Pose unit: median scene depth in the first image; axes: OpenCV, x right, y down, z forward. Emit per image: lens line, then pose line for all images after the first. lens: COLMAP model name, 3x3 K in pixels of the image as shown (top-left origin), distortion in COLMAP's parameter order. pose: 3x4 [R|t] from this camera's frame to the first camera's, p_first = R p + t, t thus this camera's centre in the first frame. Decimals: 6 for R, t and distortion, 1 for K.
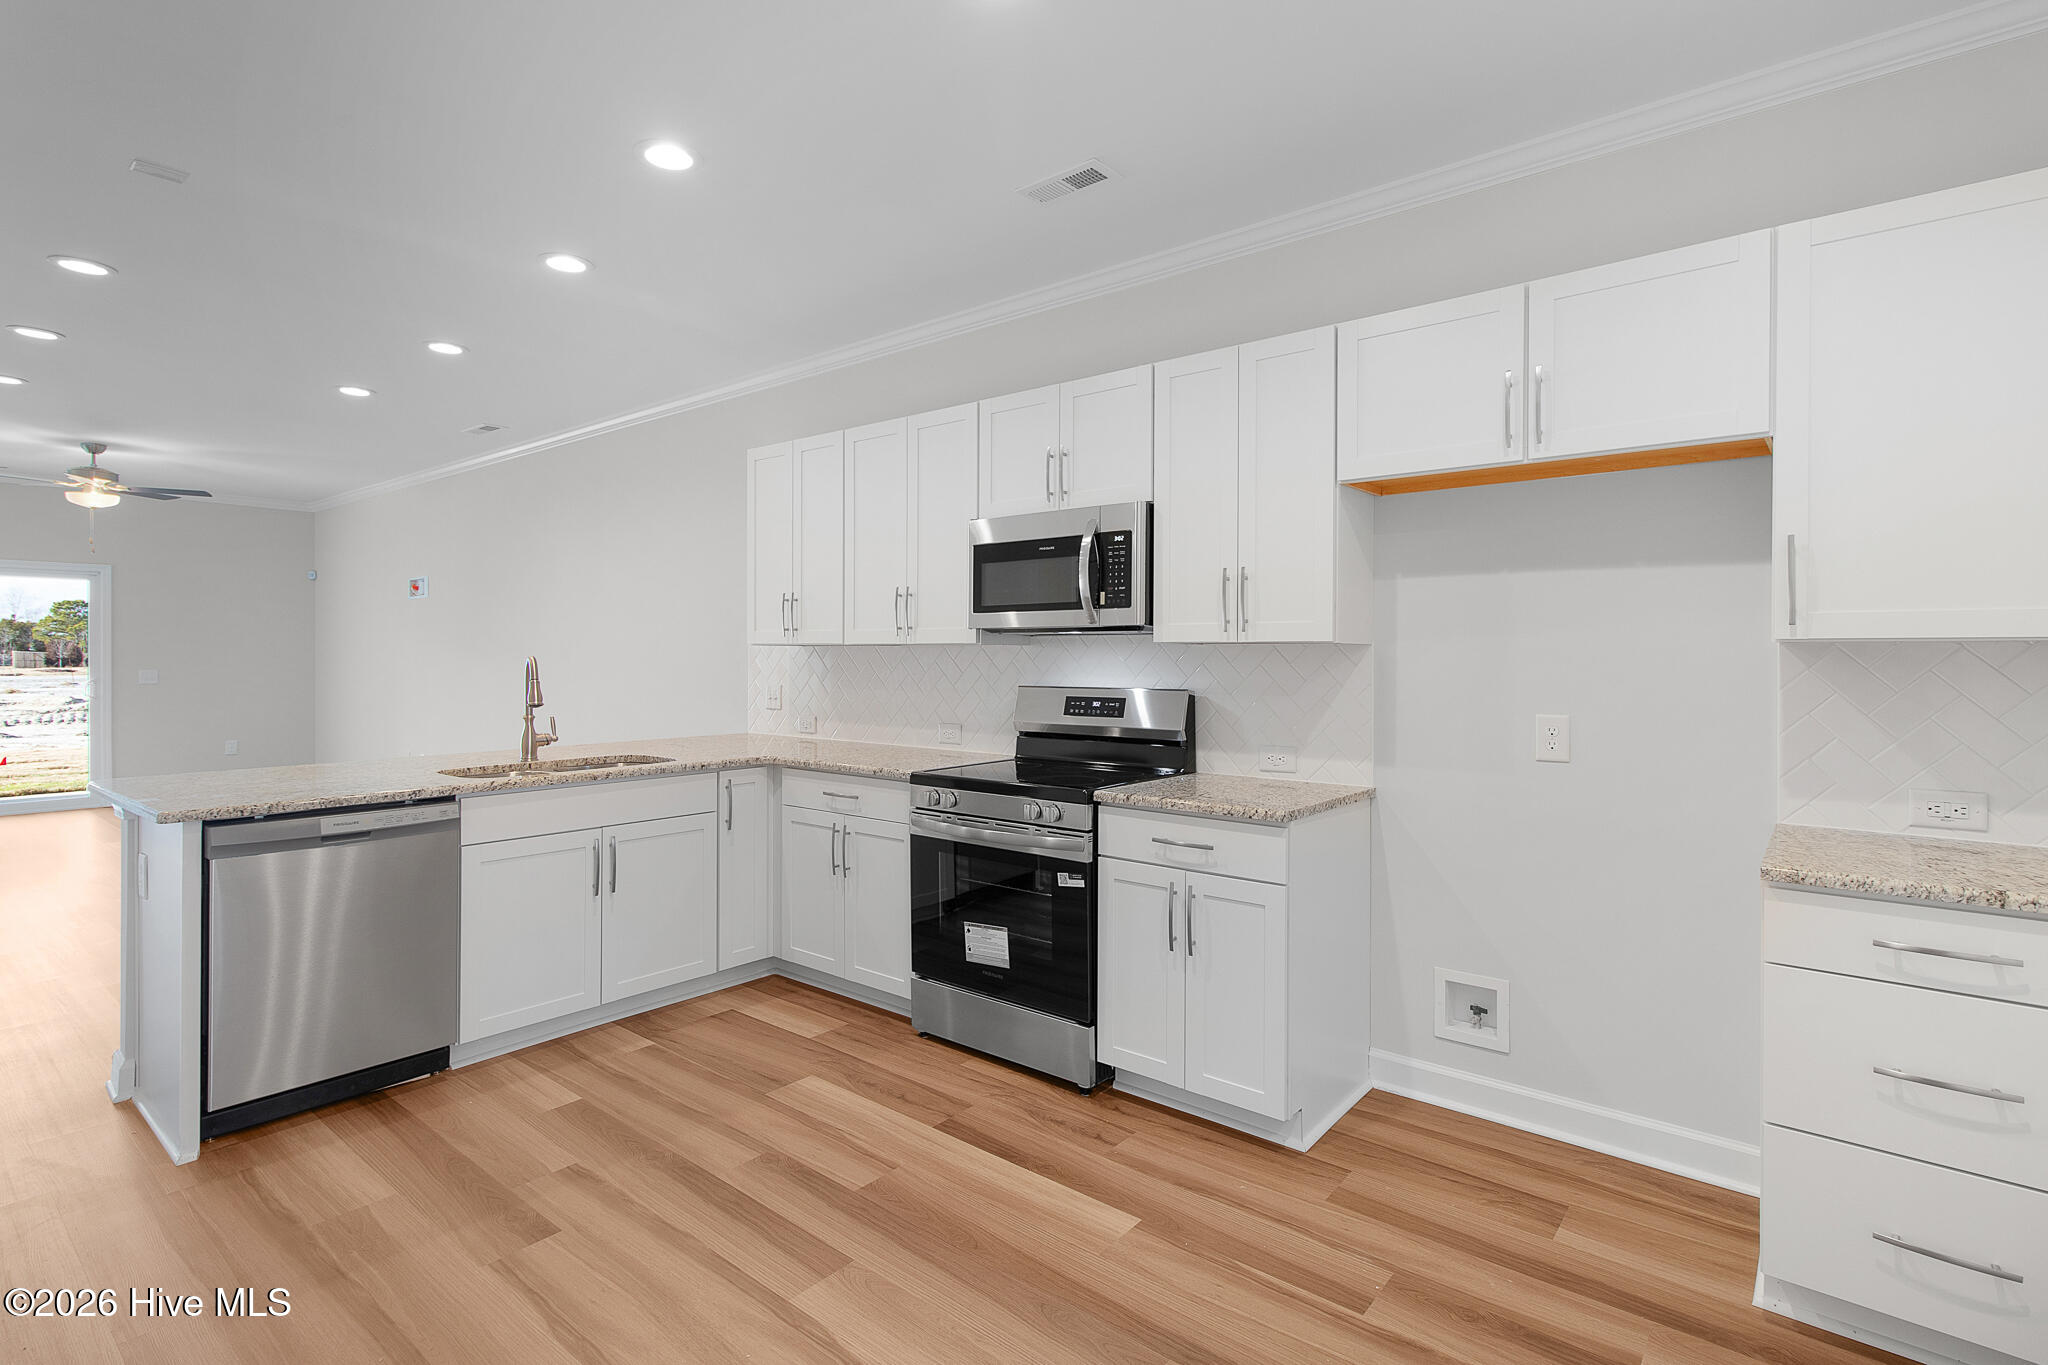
lens RADIAL K [[985.6, 0, 1030.6], [0, 985.6, 662.4], [0, 0, 1]] dist [0.006647, 0.000862]
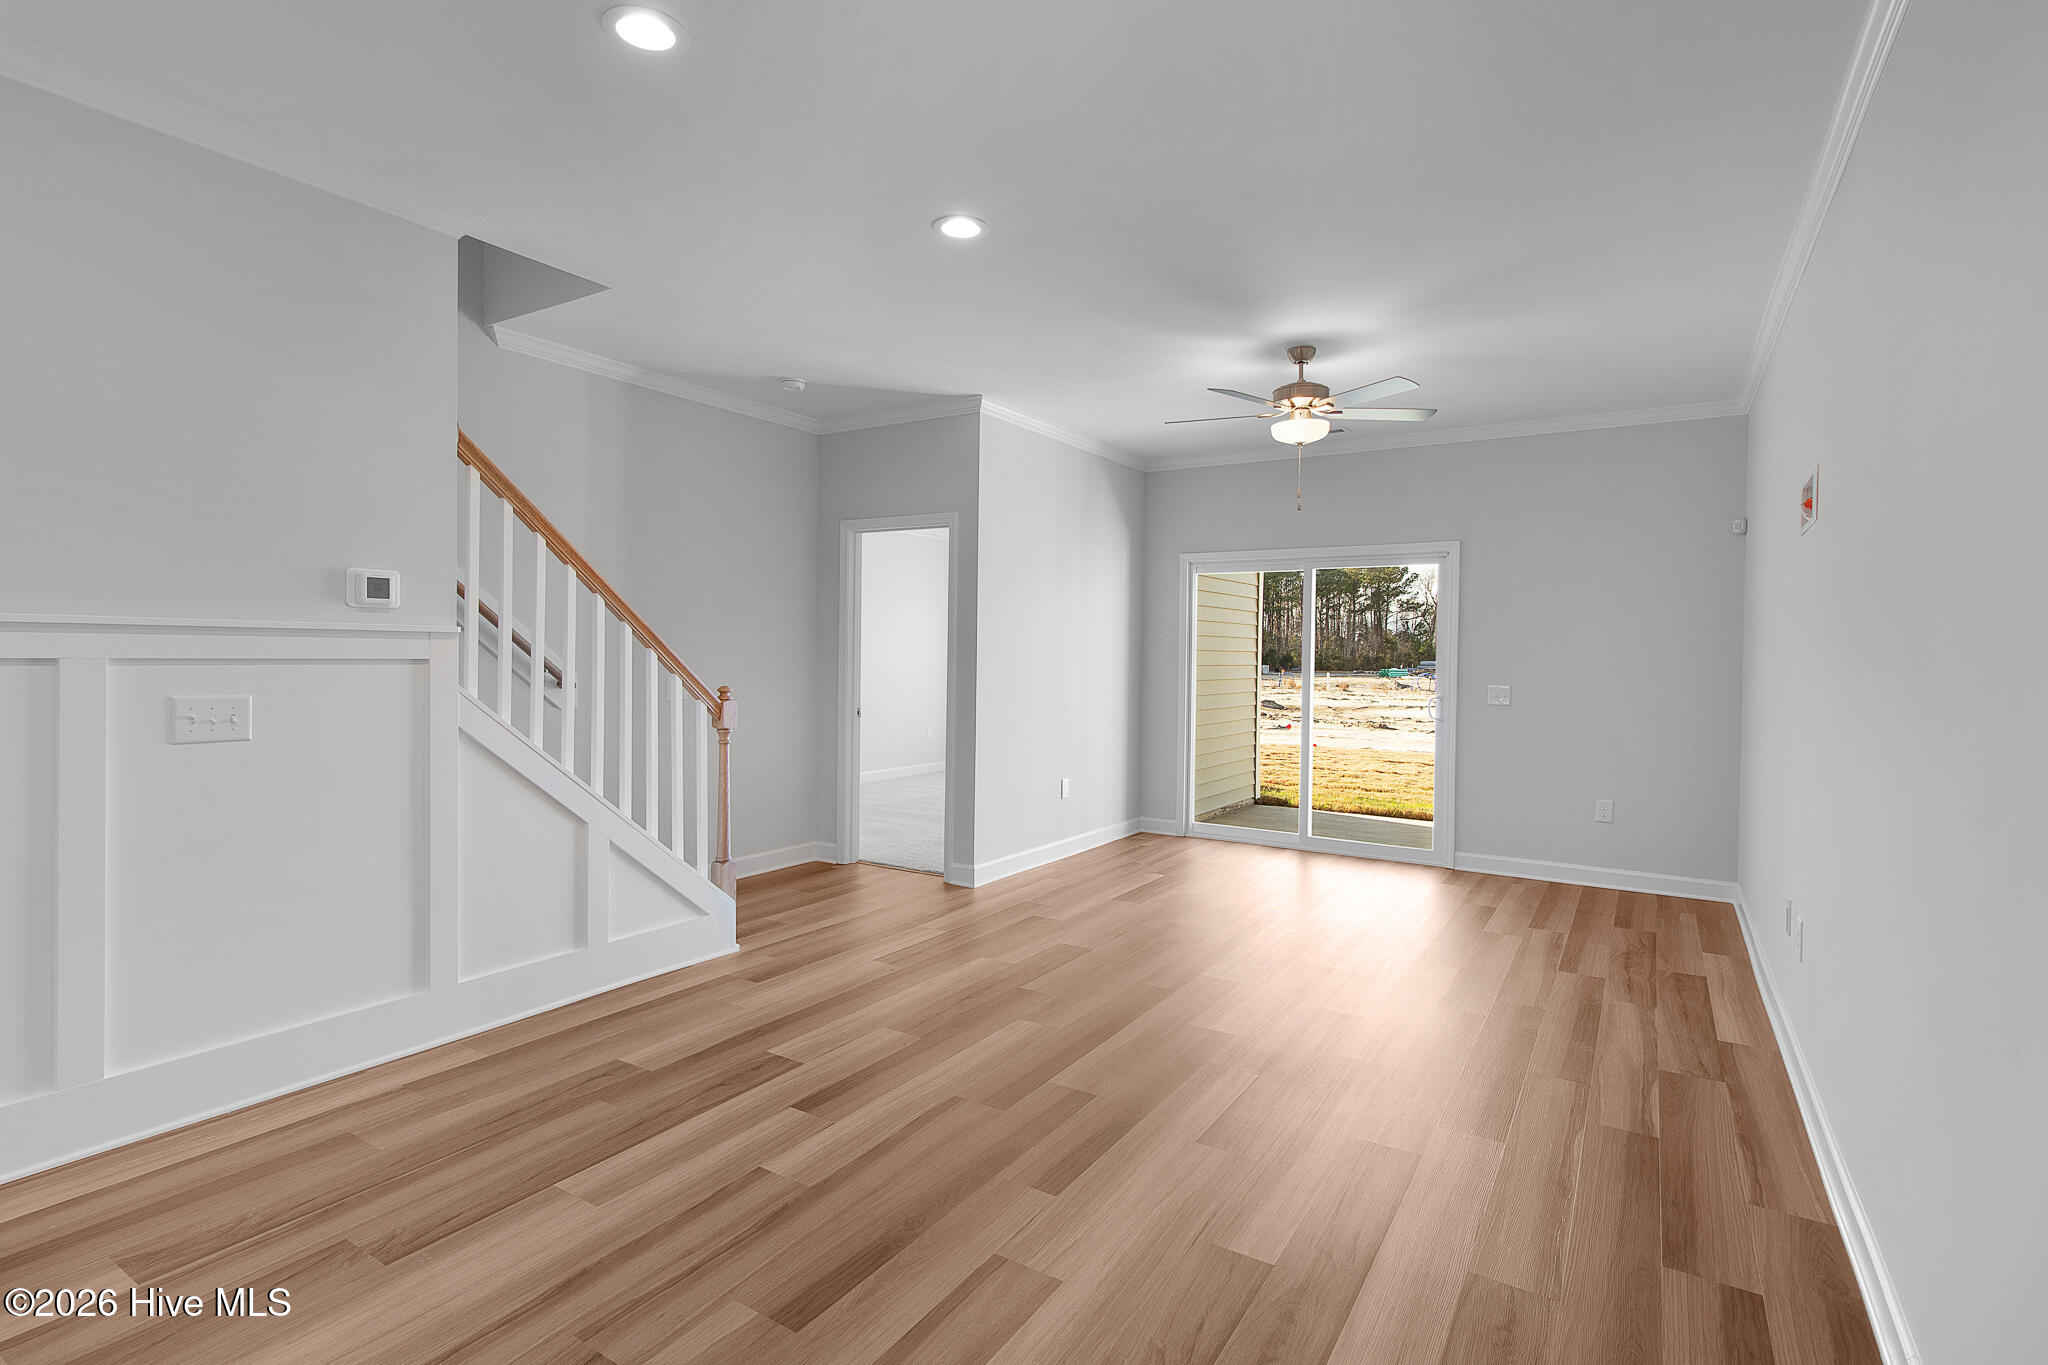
lens RADIAL K [[985.6, 0, 1045.8], [0, 985.6, 669.1], [0, 0, 1]] dist [0.006647, 0.000862]
pose [[0.132973, 0.012881, -0.991036, -0.216853], [-0.018347, 0.999776, 0.010533, -0.004677], [0.990950, 0.016782, 0.133179, 0.536569]]
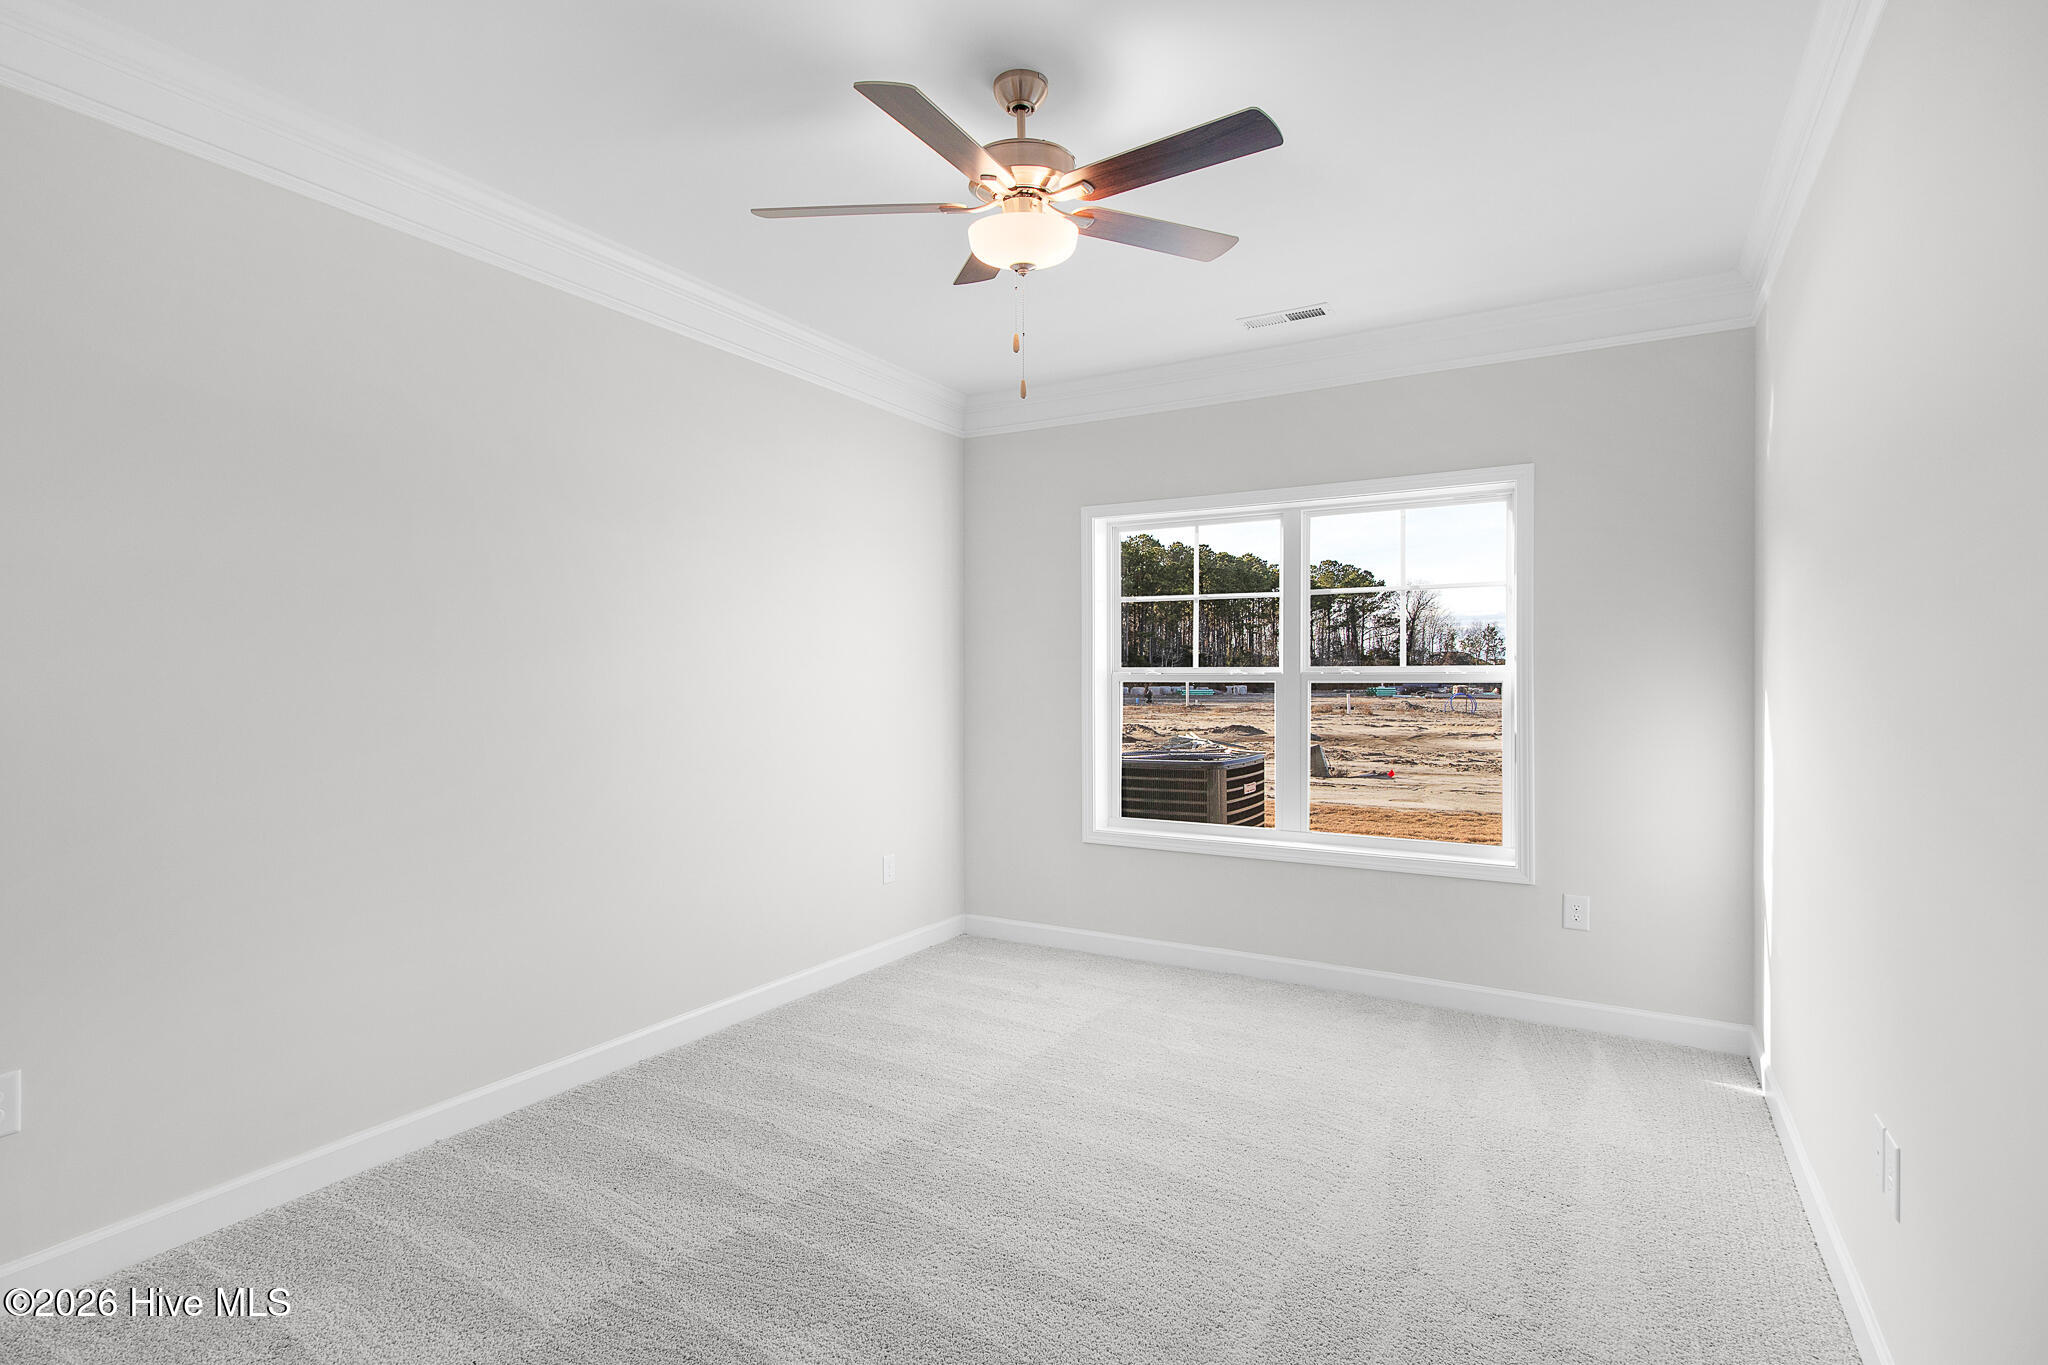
lens RADIAL K [[985.6, 0, 1029.9], [0, 985.6, 679.6], [0, 0, 1]] dist [0.006647, 0.000862]
pose [[0.157634, -0.000348, -0.987498, -0.885870], [-0.005819, 0.999982, -0.001281, -0.008878], [0.987480, 0.005948, 0.157629, 0.558364]]
